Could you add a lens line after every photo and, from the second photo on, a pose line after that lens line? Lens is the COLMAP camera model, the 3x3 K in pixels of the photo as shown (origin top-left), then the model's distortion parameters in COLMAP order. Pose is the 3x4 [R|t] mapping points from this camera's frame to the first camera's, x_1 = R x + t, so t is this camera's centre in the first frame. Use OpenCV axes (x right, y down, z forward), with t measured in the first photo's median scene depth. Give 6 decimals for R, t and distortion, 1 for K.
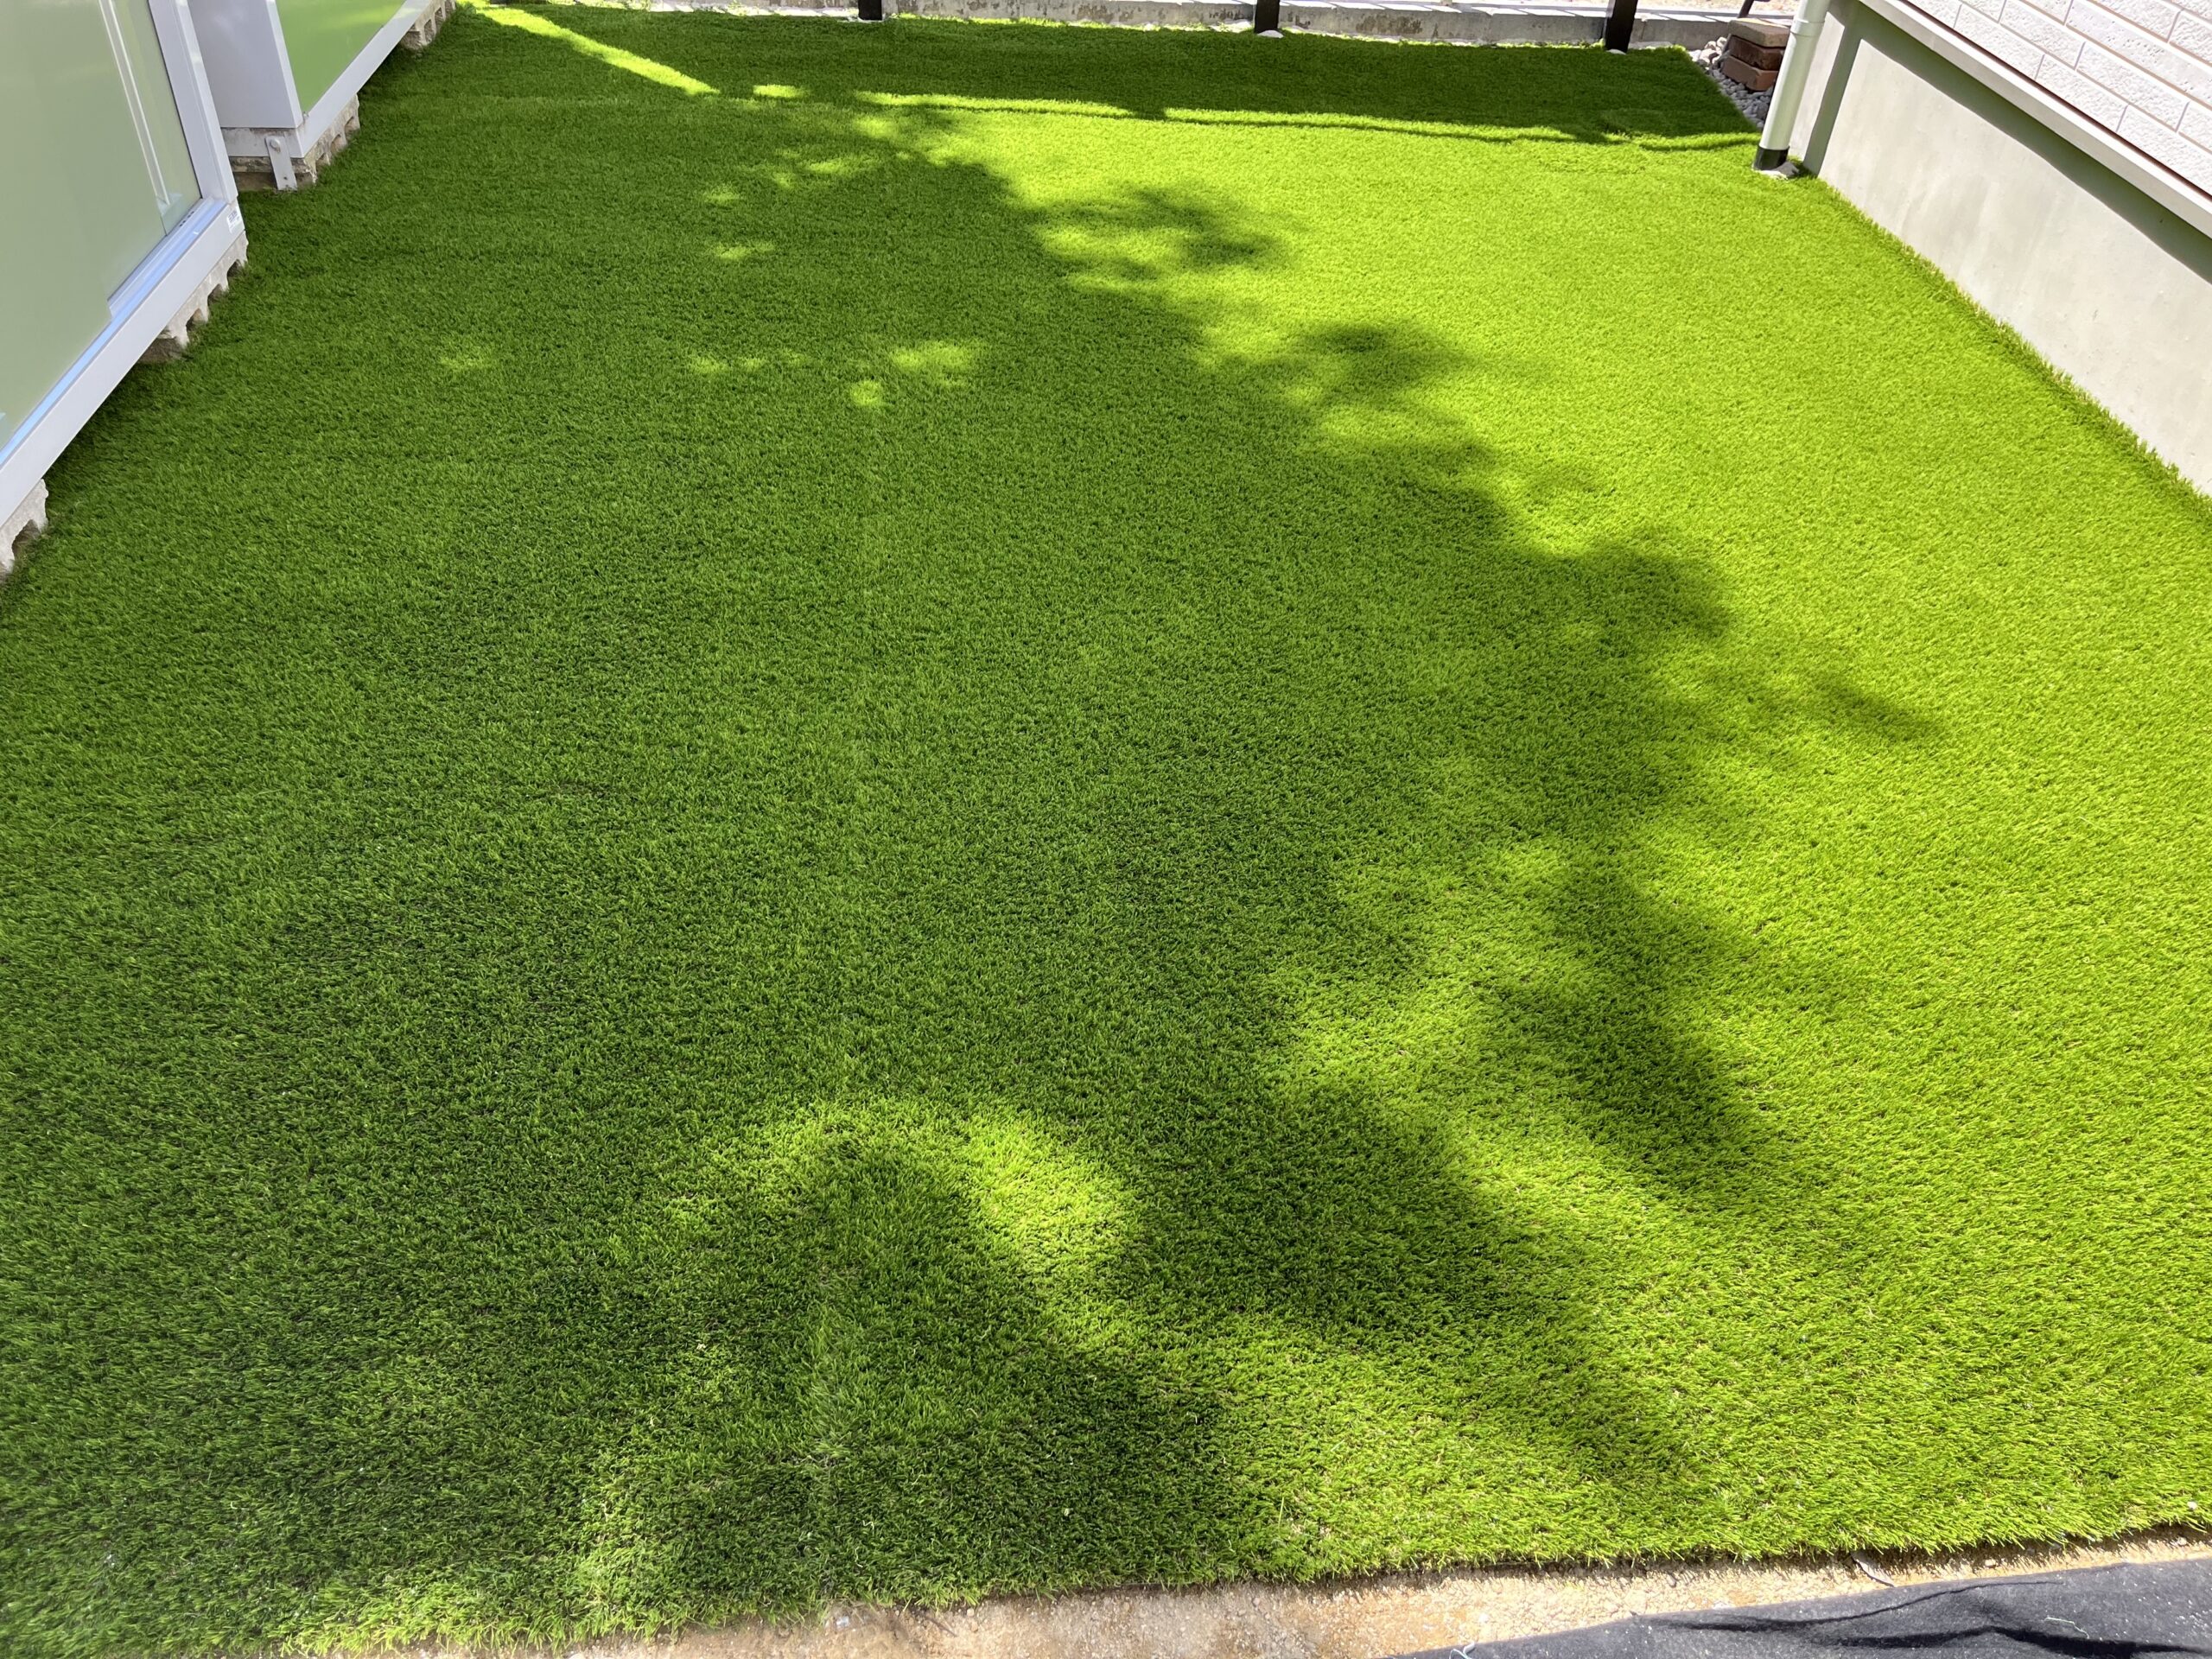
lens RADIAL K [[1715.4, 0, 1090.6], [0, 1715.4, 842.5], [0, 0, 1]] dist [0.055549, -0.080763]
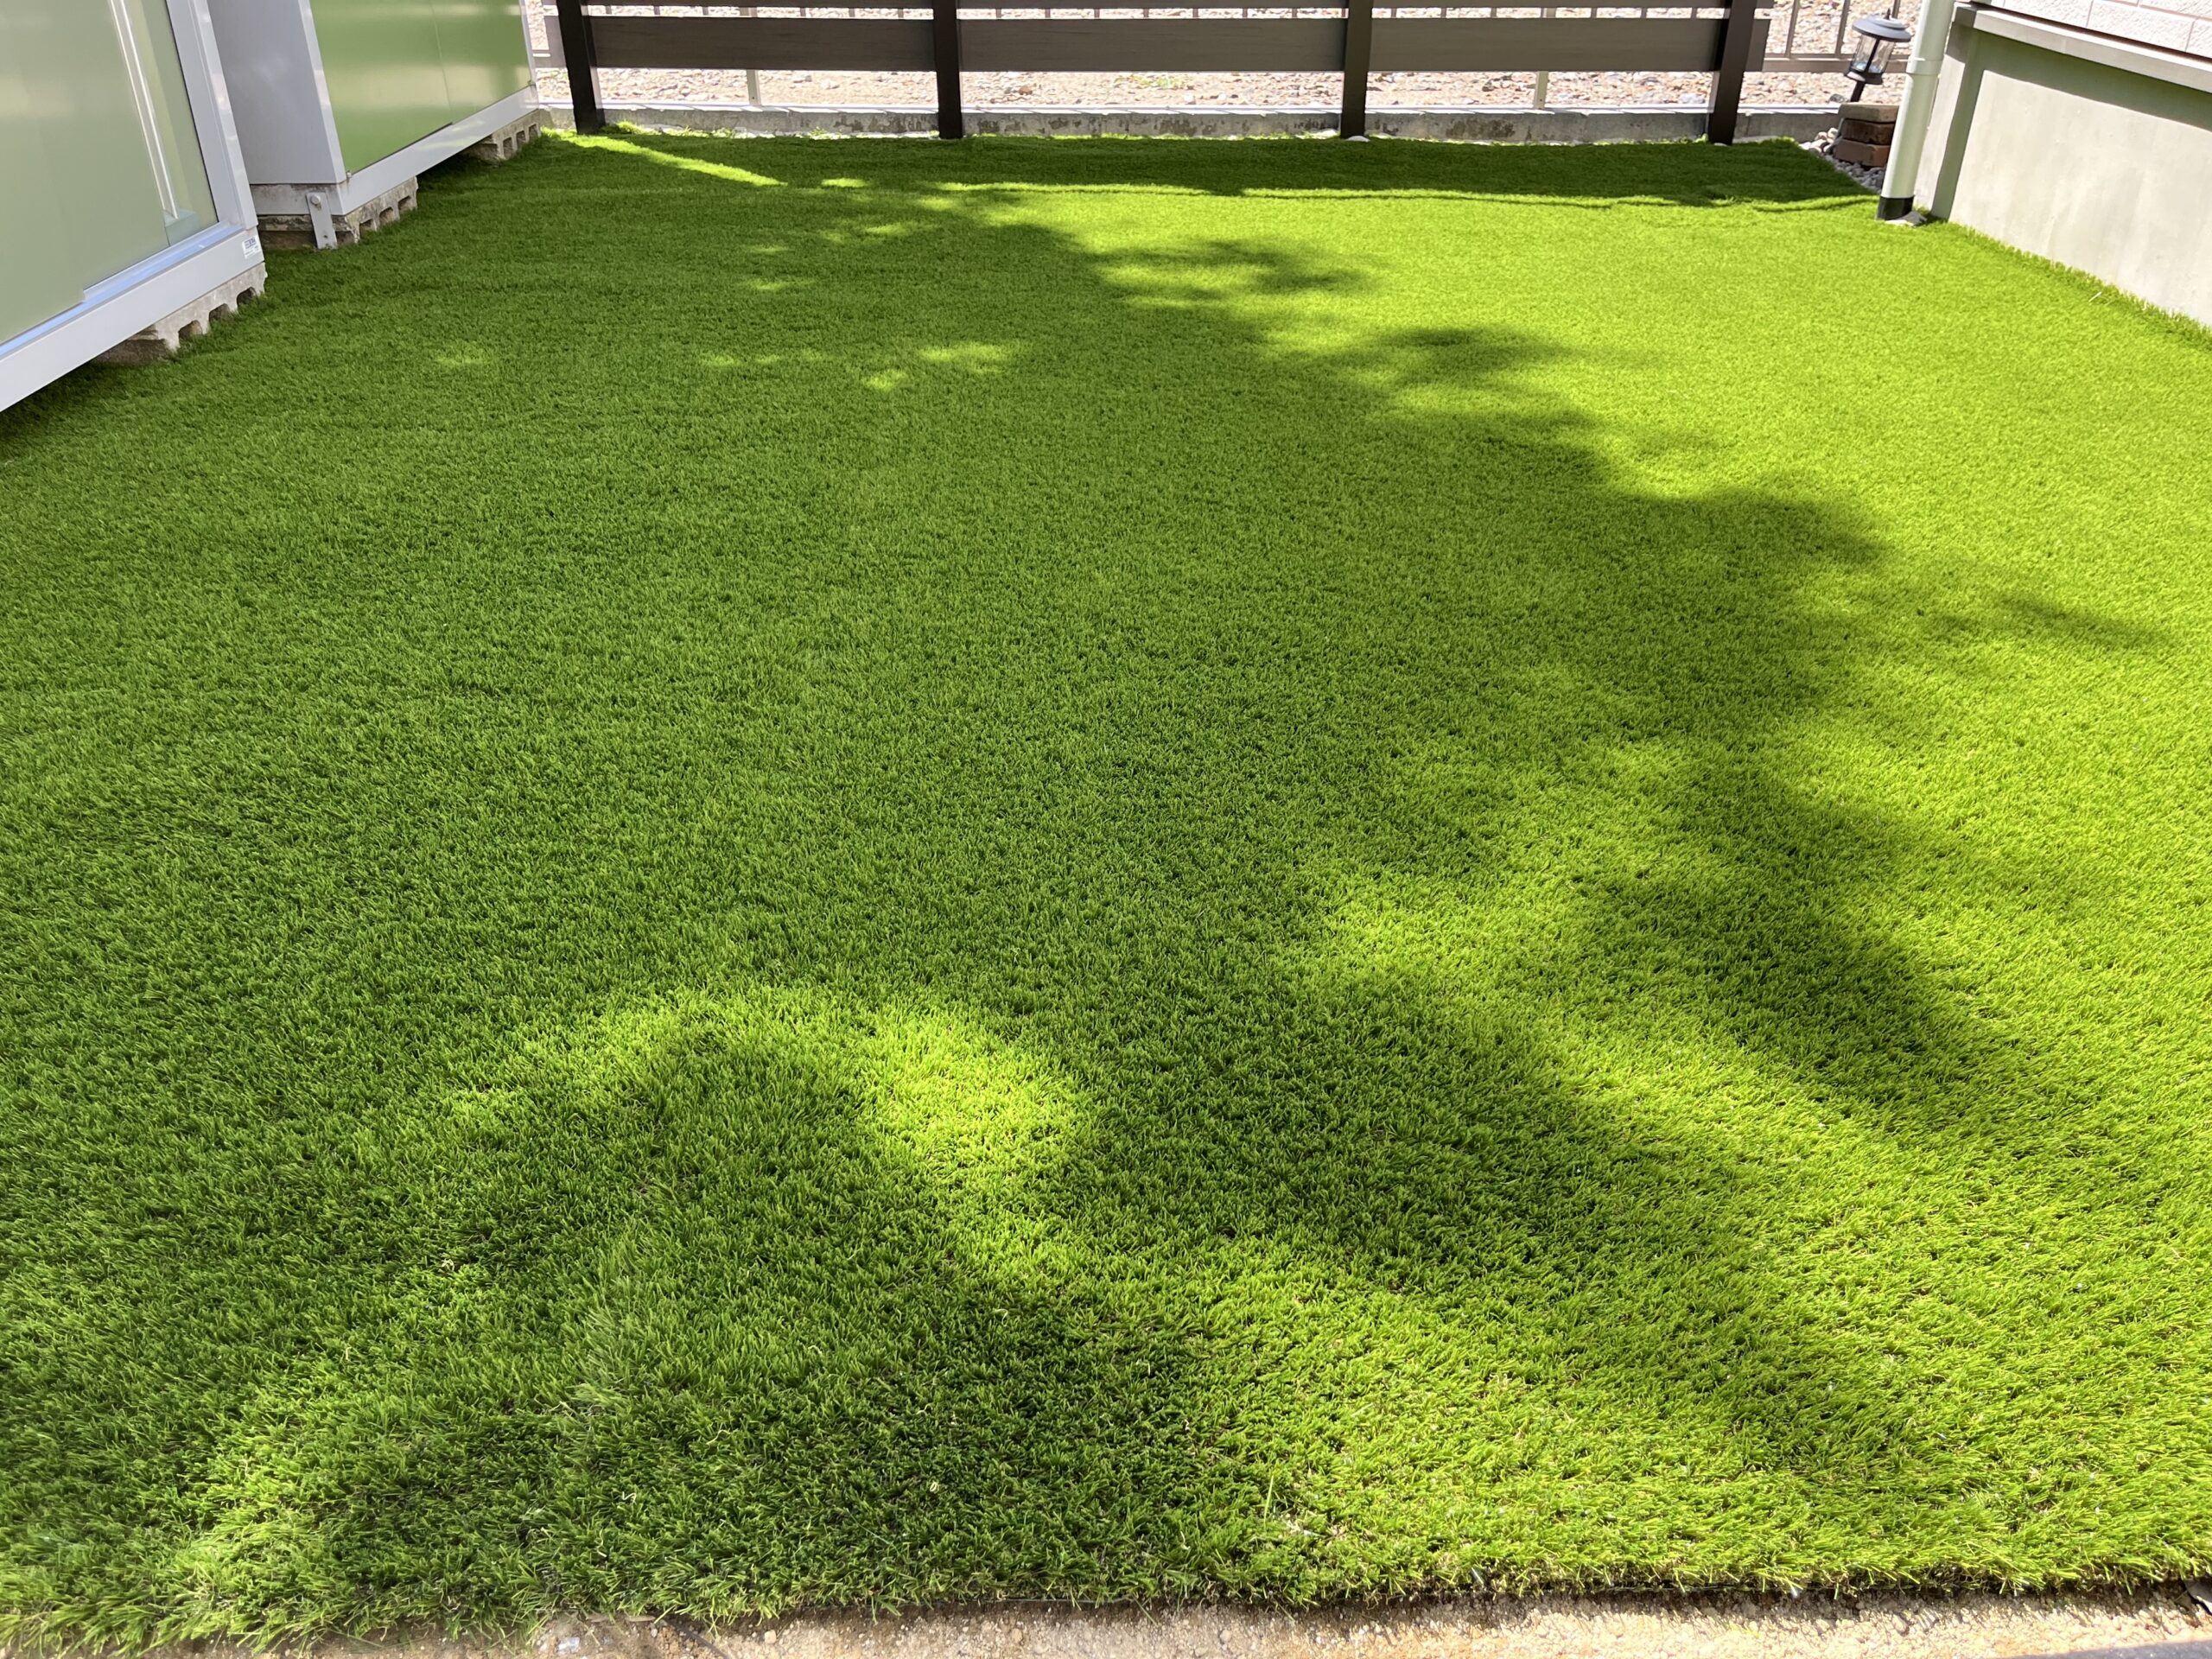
lens RADIAL K [[1715.4, 0, 1107.2], [0, 1715.4, 808.9], [0, 0, 1]] dist [0.055549, -0.080763]
pose [[0.997365, -0.010375, -0.071806, 0.071114], [-0.002050, 0.985298, -0.170834, 0.175680], [0.072522, 0.170531, 0.982680, 0.229677]]
